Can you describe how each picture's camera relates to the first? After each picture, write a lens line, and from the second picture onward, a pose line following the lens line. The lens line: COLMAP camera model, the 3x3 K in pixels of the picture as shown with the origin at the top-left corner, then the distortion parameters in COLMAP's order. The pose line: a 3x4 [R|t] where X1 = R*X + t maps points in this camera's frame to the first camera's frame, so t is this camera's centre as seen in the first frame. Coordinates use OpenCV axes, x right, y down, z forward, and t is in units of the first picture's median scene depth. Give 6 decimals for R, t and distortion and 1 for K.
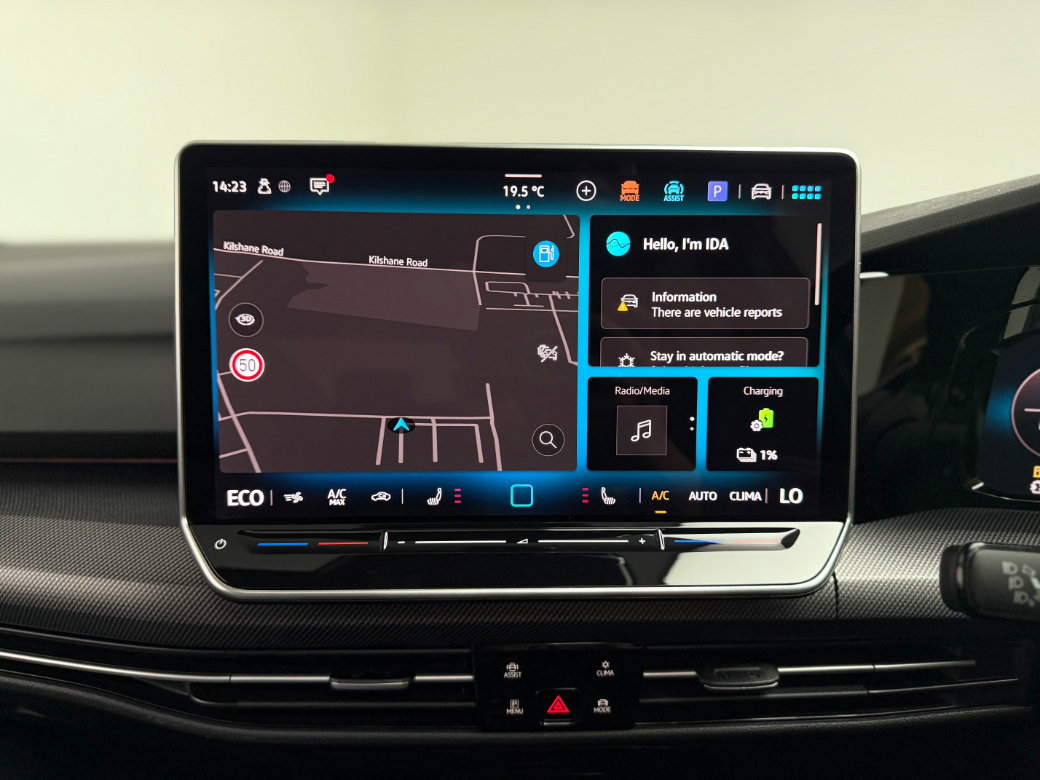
lens RADIAL K [[743.2, 0, 515.8], [0, 743.2, 377.9], [0, 0, 1]] dist [0.051635, -0.006153]
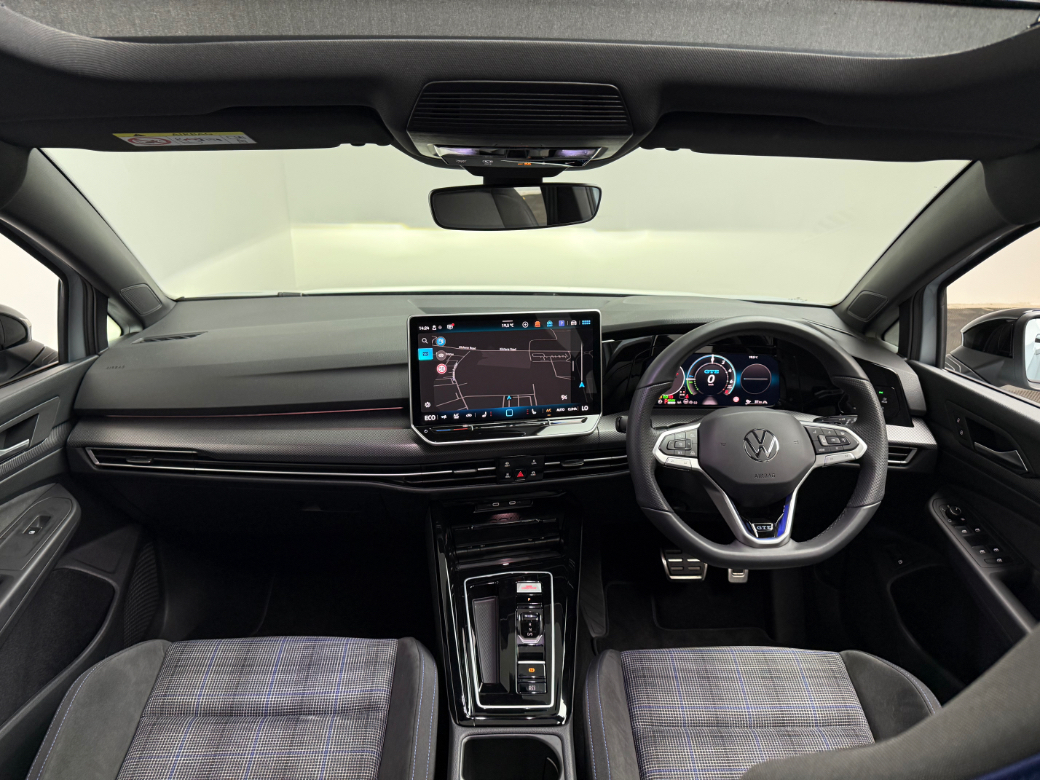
lens RADIAL K [[743.2, 0, 515.8], [0, 743.2, 377.9], [0, 0, 1]] dist [0.051635, -0.006153]
pose [[0.982896, -0.049448, 0.177397, -0.557845], [0.034189, 0.995528, 0.088066, -0.299689], [-0.180959, -0.080495, 0.980191, -2.330129]]
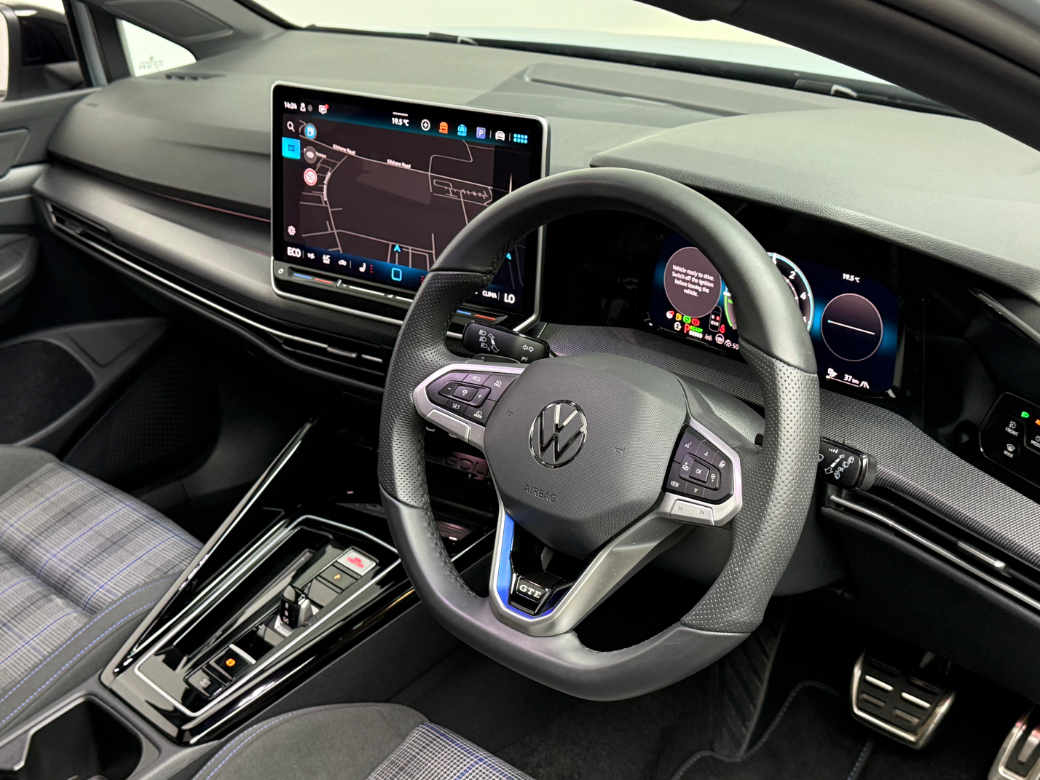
lens RADIAL K [[1344.3, 0, 520.0], [0, 1344.3, 390.0], [0, 0, 1]] dist [0.097236, -0.027106]
pose [[0.816024, 0.215708, -0.536260, 2.272536], [-0.091556, 0.964281, 0.248556, -0.467857], [0.570721, -0.153730, 0.806626, -1.766199]]
